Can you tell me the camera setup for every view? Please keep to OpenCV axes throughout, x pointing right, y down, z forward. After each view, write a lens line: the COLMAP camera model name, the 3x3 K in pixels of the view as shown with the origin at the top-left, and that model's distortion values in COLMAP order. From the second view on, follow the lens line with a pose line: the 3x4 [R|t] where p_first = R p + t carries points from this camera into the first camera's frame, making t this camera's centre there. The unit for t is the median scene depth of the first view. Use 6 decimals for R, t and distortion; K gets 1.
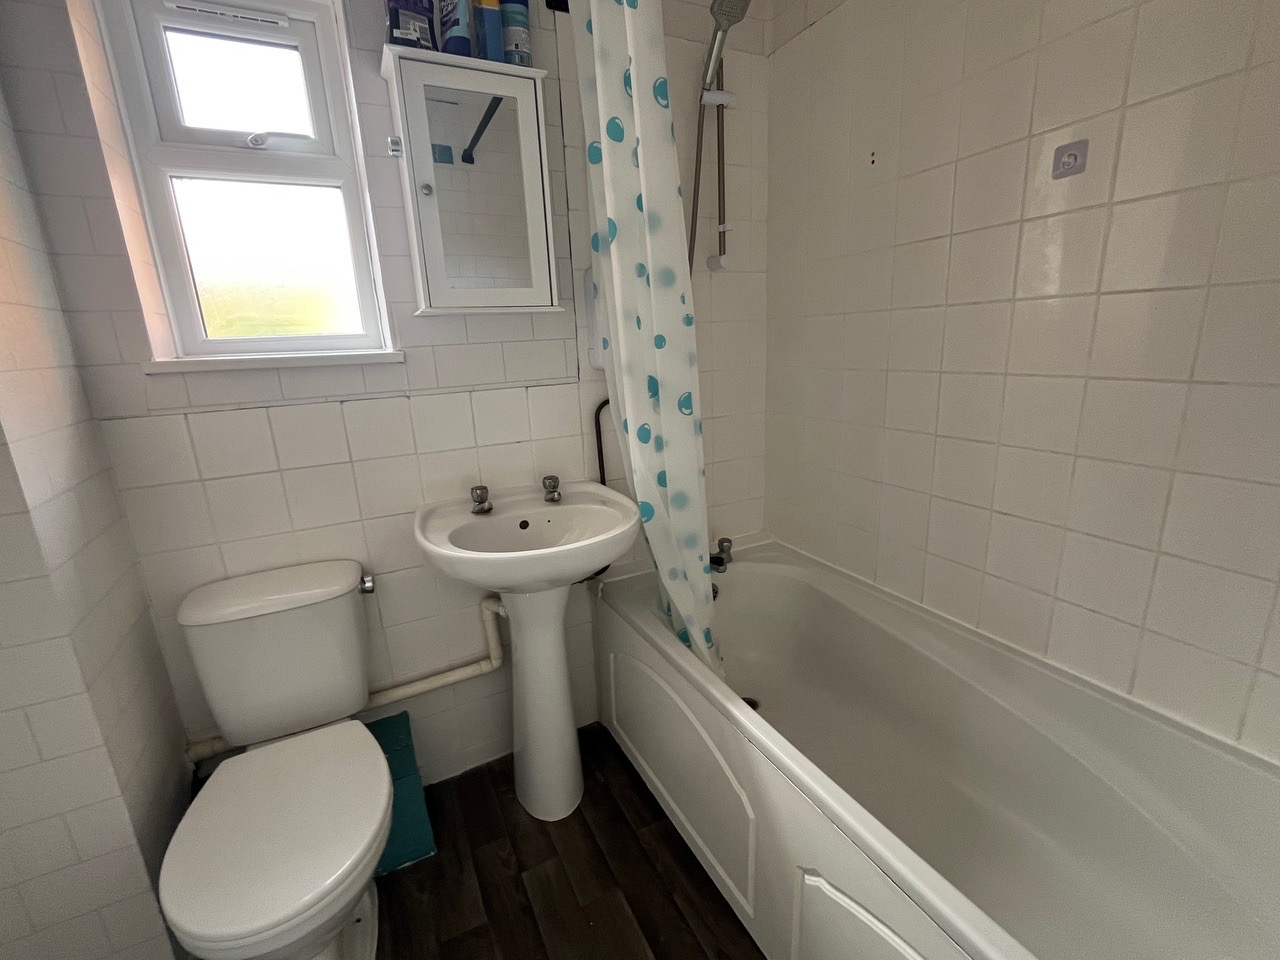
lens RADIAL K [[558.1, 0, 638.5], [0, 558.1, 478.0], [0, 0, 1]] dist [-0.007871, 0.001926]
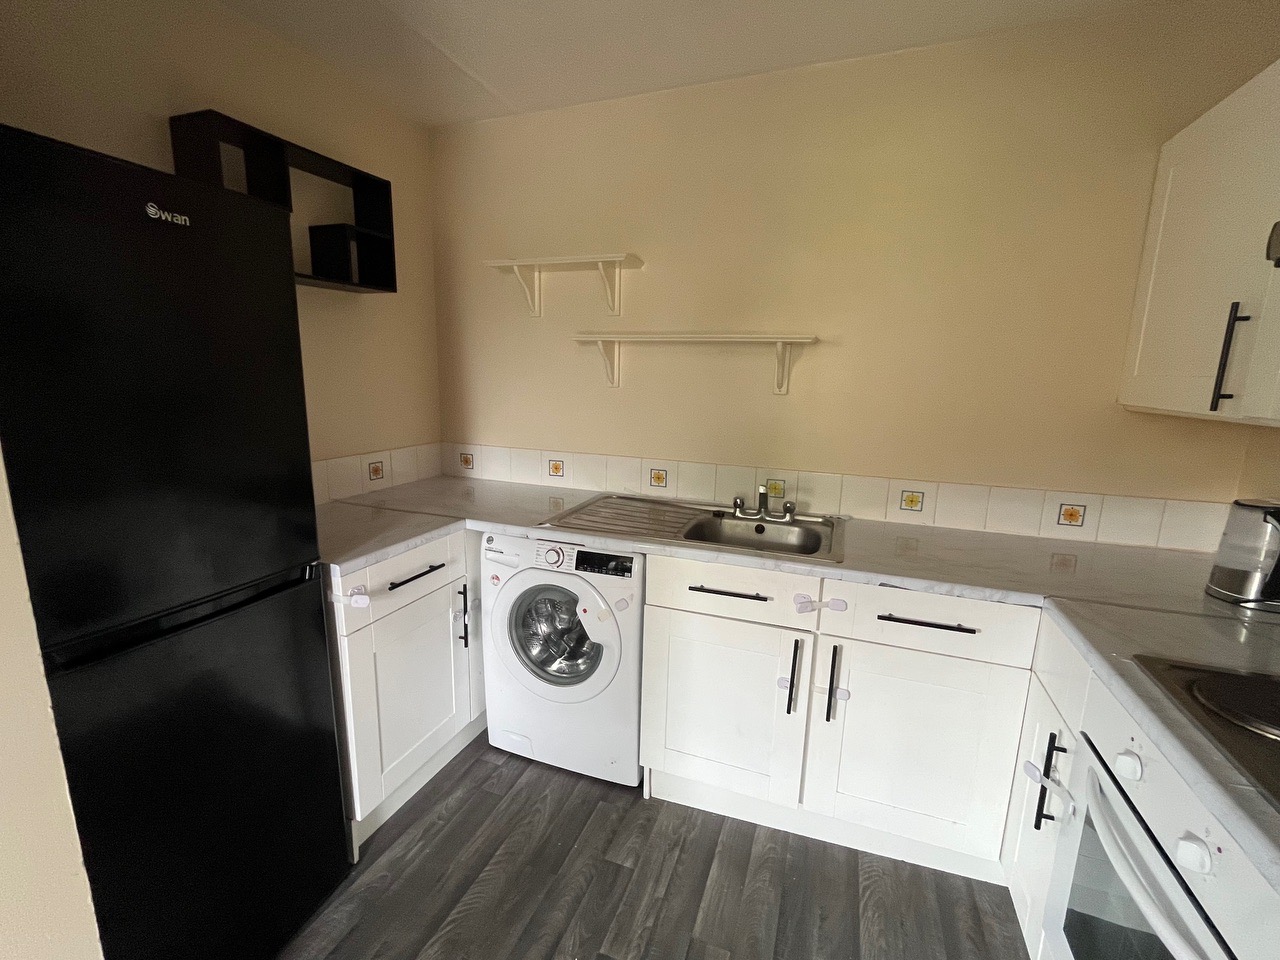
lens RADIAL K [[558.1, 0, 640.0], [0, 558.1, 481.5], [0, 0, 1]] dist [-0.007871, 0.001926]
pose [[-0.683567, -0.108691, 0.721750, -0.621330], [0.183709, 0.931395, 0.314253, -0.409294], [-0.706390, 0.347405, -0.616703, 1.388864]]
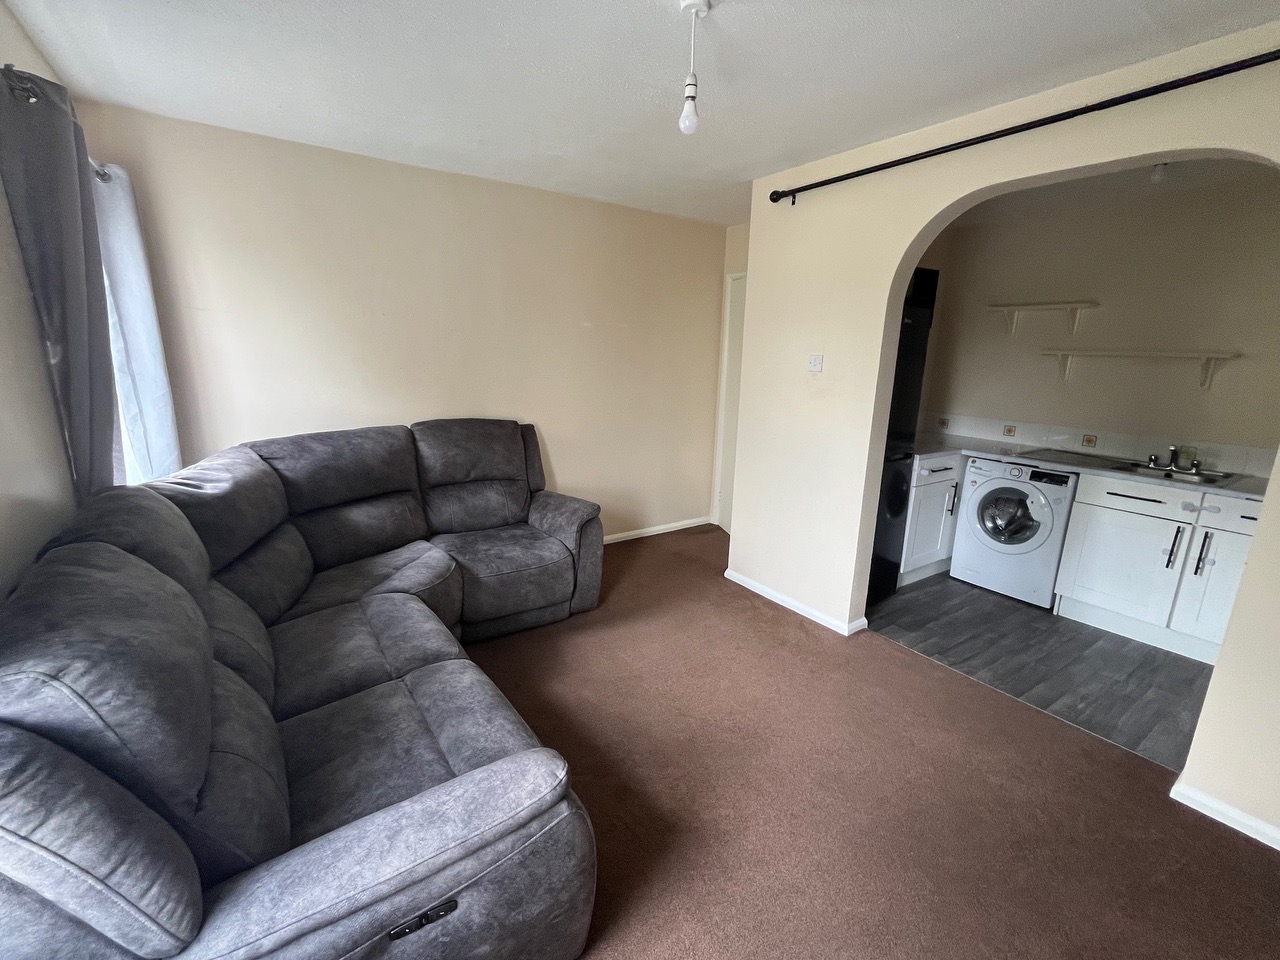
lens RADIAL K [[558.1, 0, 639.0], [0, 558.1, 481.4], [0, 0, 1]] dist [-0.007871, 0.001926]
pose [[-0.133702, -0.184577, 0.973681, -1.742238], [0.220667, 0.952292, 0.210823, -0.718206], [-0.966142, 0.243047, -0.086593, 2.627026]]
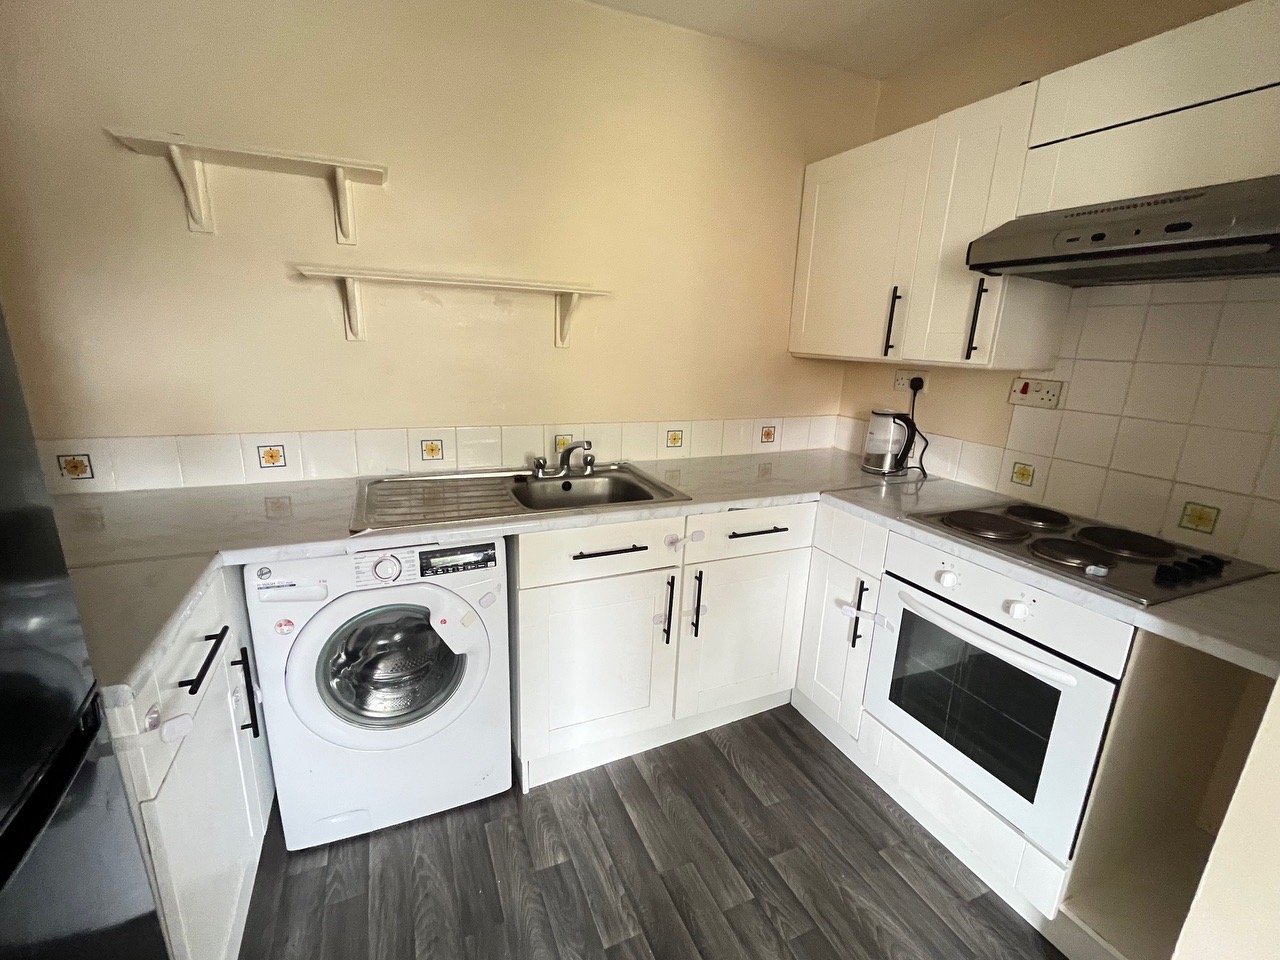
lens RADIAL K [[558.1, 0, 638.4], [0, 558.1, 483.6], [0, 0, 1]] dist [-0.007871, 0.001926]
pose [[-0.998814, -0.000590, 0.048677, -0.045333], [0.022749, 0.878370, 0.477439, -0.469557], [-0.043038, 0.477980, -0.877315, 1.569190]]
